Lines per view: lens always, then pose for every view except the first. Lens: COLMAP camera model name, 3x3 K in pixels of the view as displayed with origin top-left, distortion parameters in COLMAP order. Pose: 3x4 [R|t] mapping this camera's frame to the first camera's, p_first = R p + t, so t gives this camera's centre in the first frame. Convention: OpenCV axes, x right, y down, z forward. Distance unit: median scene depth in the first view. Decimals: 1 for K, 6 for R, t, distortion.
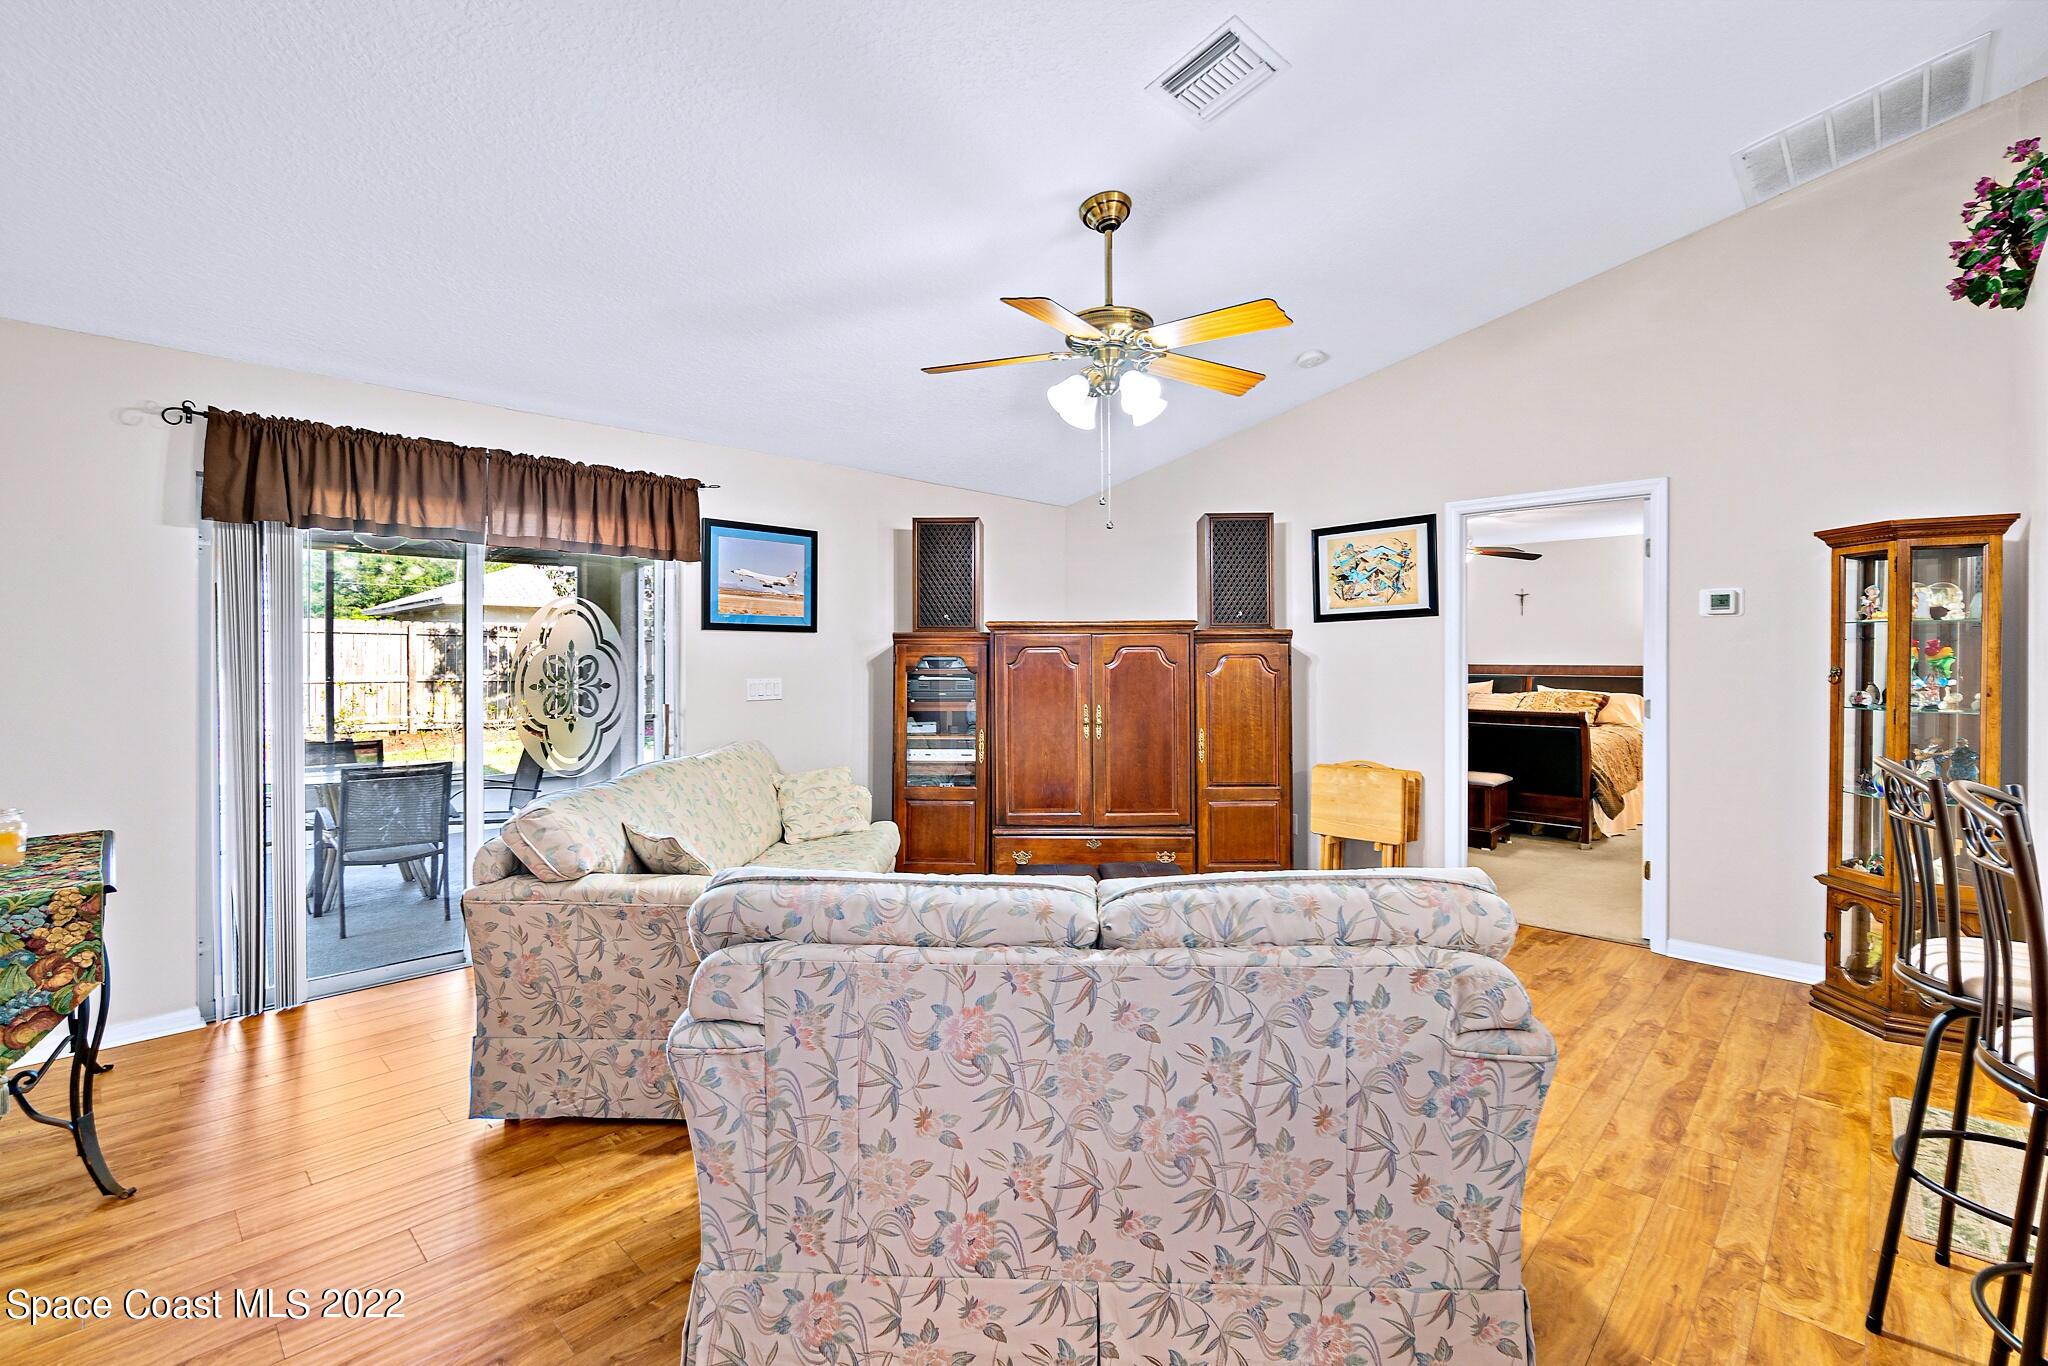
lens RADIAL K [[902.2, 0, 1010.0], [0, 902.2, 671.0], [0, 0, 1]] dist [-0.000362, -0.001053]
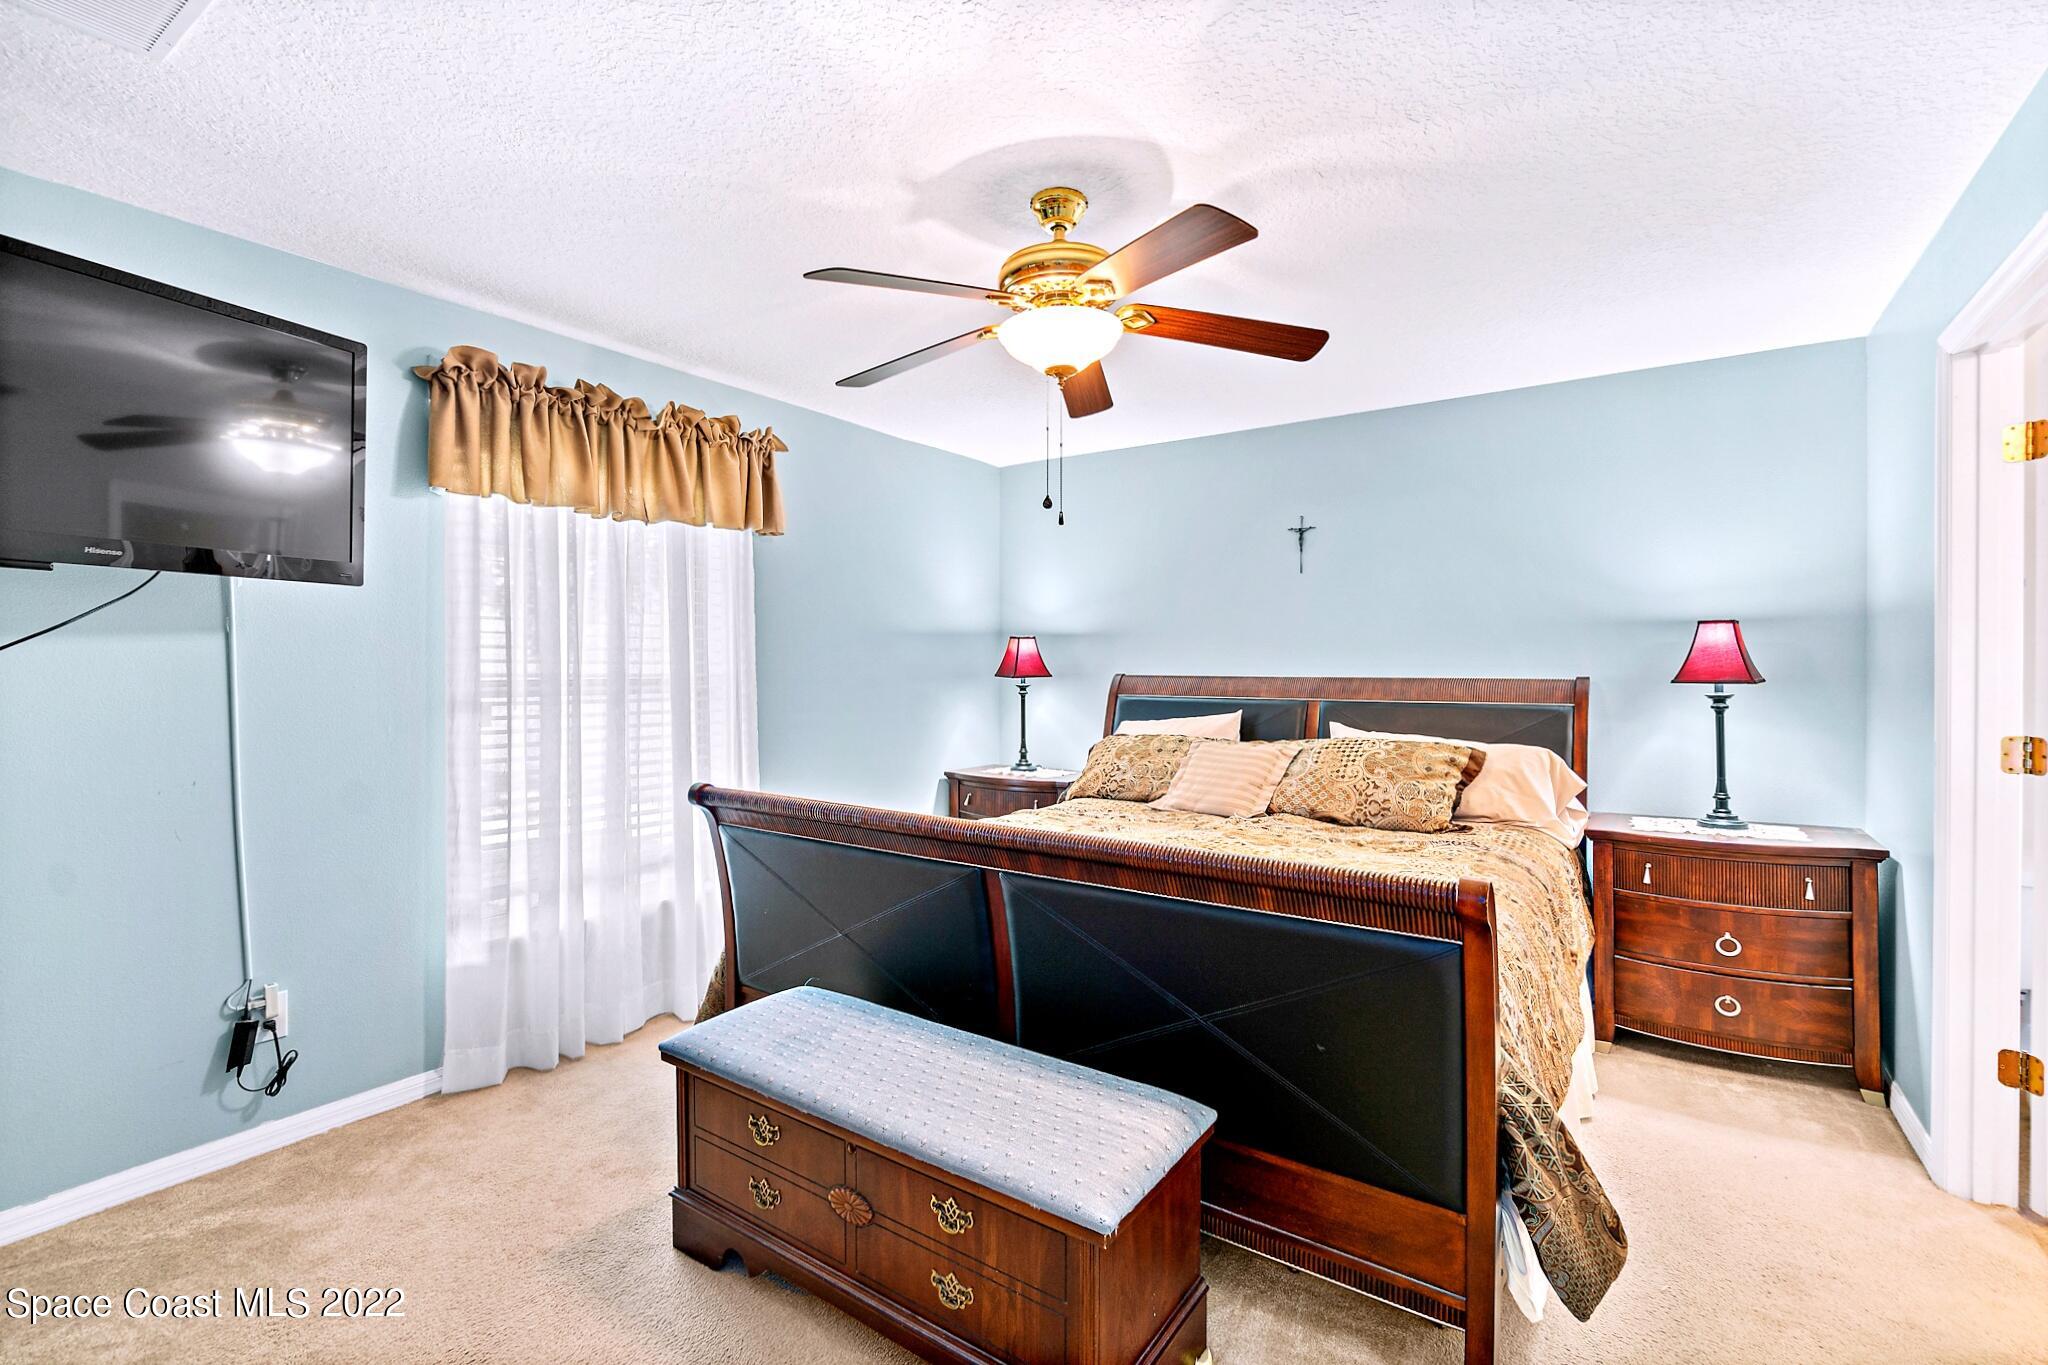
lens RADIAL K [[902.2, 0, 1031.4], [0, 902.2, 682.6], [0, 0, 1]] dist [-0.000362, -0.001053]
pose [[0.982726, -0.004063, 0.185022, 0.382302], [0.004658, 0.999985, -0.002780, -0.003885], [-0.185008, 0.003594, 0.982730, 0.630143]]
